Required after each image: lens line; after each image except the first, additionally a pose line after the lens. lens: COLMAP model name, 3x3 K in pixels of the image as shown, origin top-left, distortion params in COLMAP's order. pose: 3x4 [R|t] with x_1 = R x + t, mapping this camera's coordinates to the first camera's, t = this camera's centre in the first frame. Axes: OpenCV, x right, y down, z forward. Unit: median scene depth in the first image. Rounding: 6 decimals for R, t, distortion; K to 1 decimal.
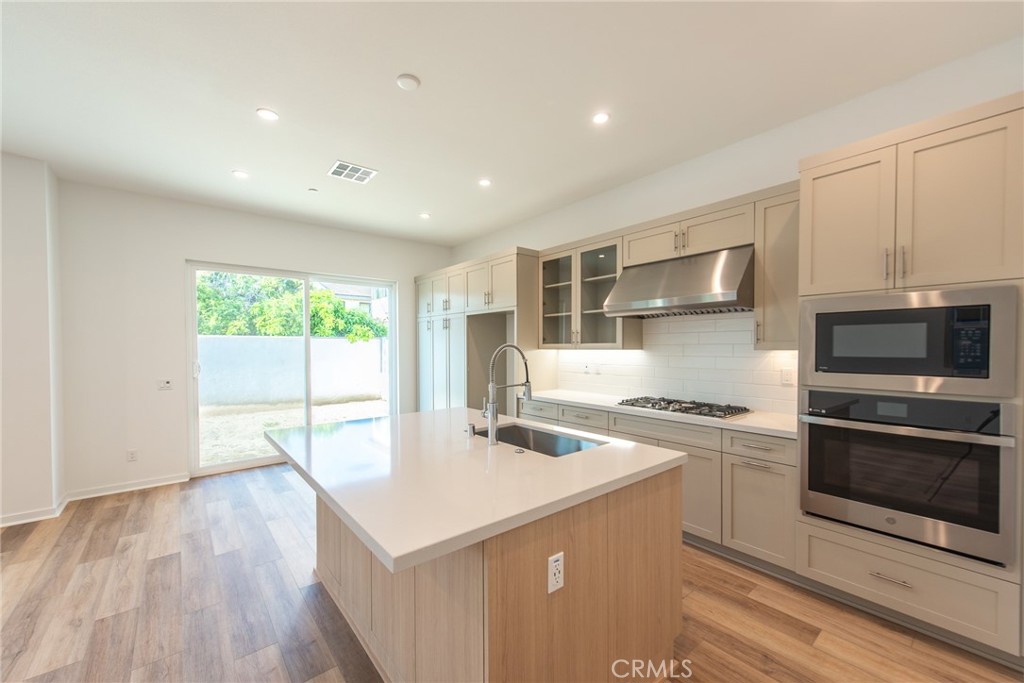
lens RADIAL K [[399.1, 0, 508.6], [0, 399.1, 354.1], [0, 0, 1]] dist [0.017985, -0.005540]
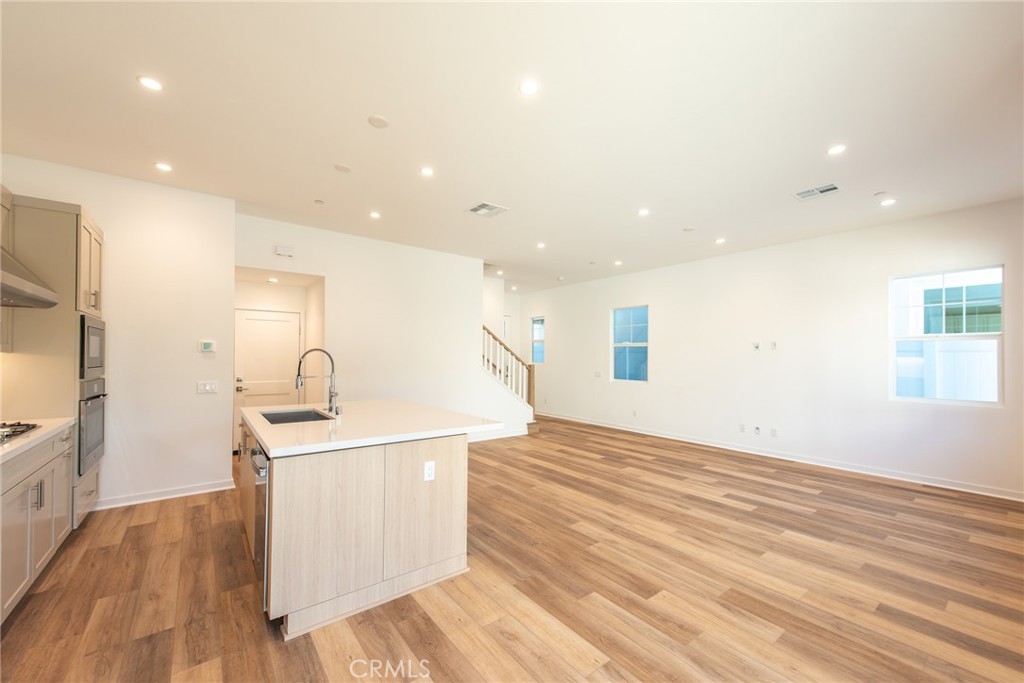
lens RADIAL K [[399.1, 0, 508.6], [0, 399.1, 354.1], [0, 0, 1]] dist [0.017985, -0.005540]
pose [[-0.999471, -0.002087, 0.032449, -0.445211], [-0.001715, 0.999932, 0.011509, -0.013247], [-0.032470, 0.011447, -0.999407, 1.449936]]
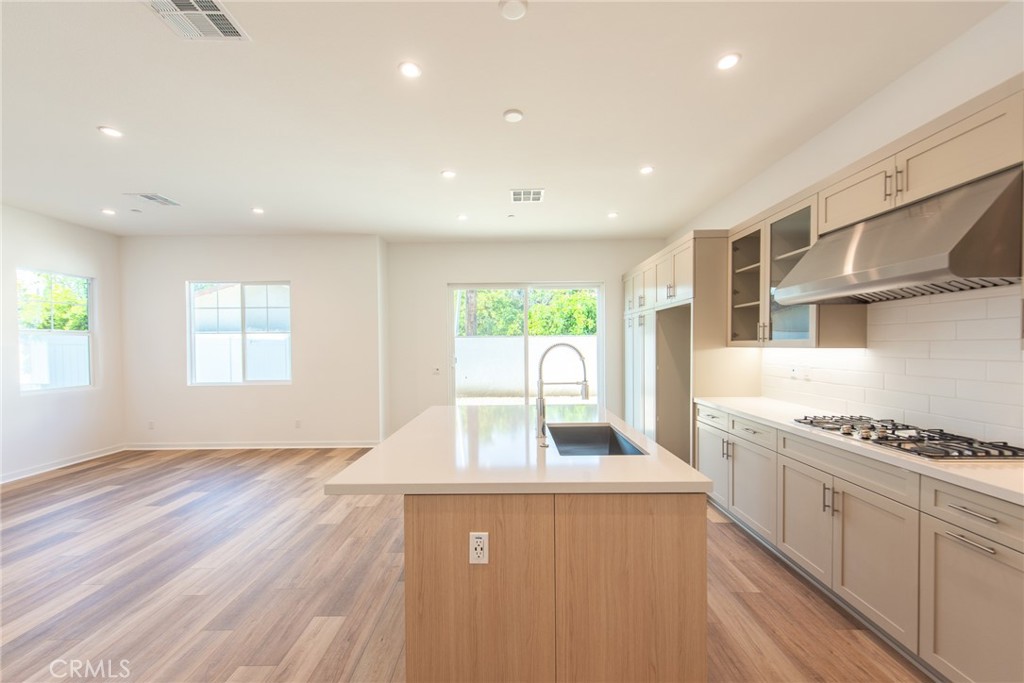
lens RADIAL K [[399.1, 0, 508.6], [0, 399.1, 354.1], [0, 0, 1]] dist [0.017985, -0.005540]
pose [[0.766615, 0.012321, -0.641988, 0.328359], [-0.007418, 0.999919, 0.010332, -0.003426], [0.642064, -0.003159, 0.766645, 0.072755]]
